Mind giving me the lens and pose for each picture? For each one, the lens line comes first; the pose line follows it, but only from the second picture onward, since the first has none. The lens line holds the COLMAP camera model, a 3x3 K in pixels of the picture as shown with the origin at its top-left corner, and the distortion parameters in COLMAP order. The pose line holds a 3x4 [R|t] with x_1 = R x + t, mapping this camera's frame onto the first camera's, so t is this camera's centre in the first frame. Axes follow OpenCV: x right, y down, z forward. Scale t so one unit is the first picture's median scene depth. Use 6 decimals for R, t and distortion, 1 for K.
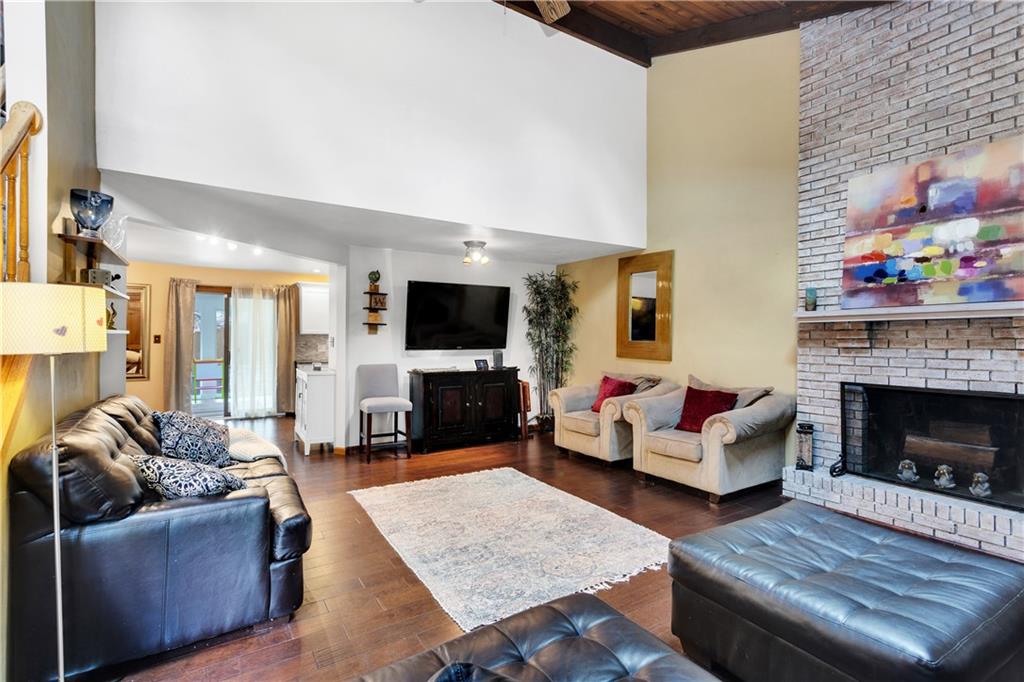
lens RADIAL K [[480.7, 0, 512.0], [0, 480.7, 341.0], [0, 0, 1]] dist [-0.011463, 0.000156]
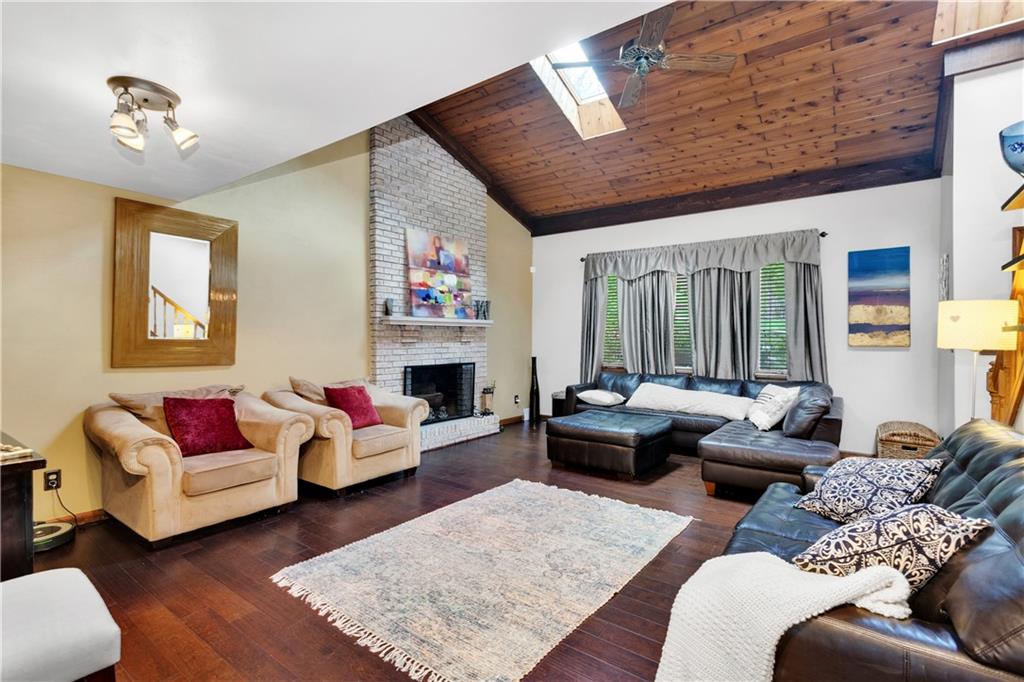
lens RADIAL K [[480.7, 0, 512.0], [0, 480.7, 341.0], [0, 0, 1]] dist [-0.011463, 0.000156]
pose [[-0.360510, -0.011594, 0.932683, -0.867467], [0.001538, 0.999914, 0.013024, -0.010969], [-0.932754, 0.006130, -0.360461, 1.346937]]
